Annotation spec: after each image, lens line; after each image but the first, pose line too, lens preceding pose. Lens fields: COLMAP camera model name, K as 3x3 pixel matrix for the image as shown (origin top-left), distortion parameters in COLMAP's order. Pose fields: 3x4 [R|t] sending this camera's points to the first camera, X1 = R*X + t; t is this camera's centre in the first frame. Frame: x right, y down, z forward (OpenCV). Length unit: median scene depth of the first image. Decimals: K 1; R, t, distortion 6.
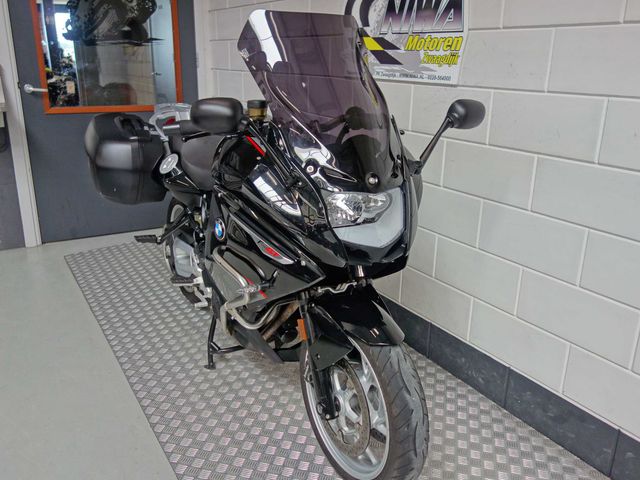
lens RADIAL K [[568.1, 0, 320.0], [0, 568.1, 240.0], [0, 0, 1]] dist [0.003039, -0.002089]
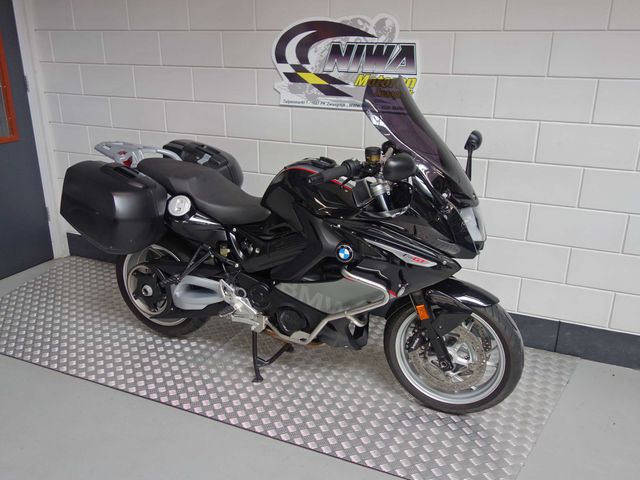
lens RADIAL K [[568.1, 0, 320.0], [0, 568.1, 240.0], [0, 0, 1]] dist [0.003039, -0.002089]
pose [[0.819226, -0.199294, 0.537727, -0.660763], [0.181468, 0.979577, 0.086587, -0.122906], [-0.544002, 0.026646, 0.838661, -0.003051]]
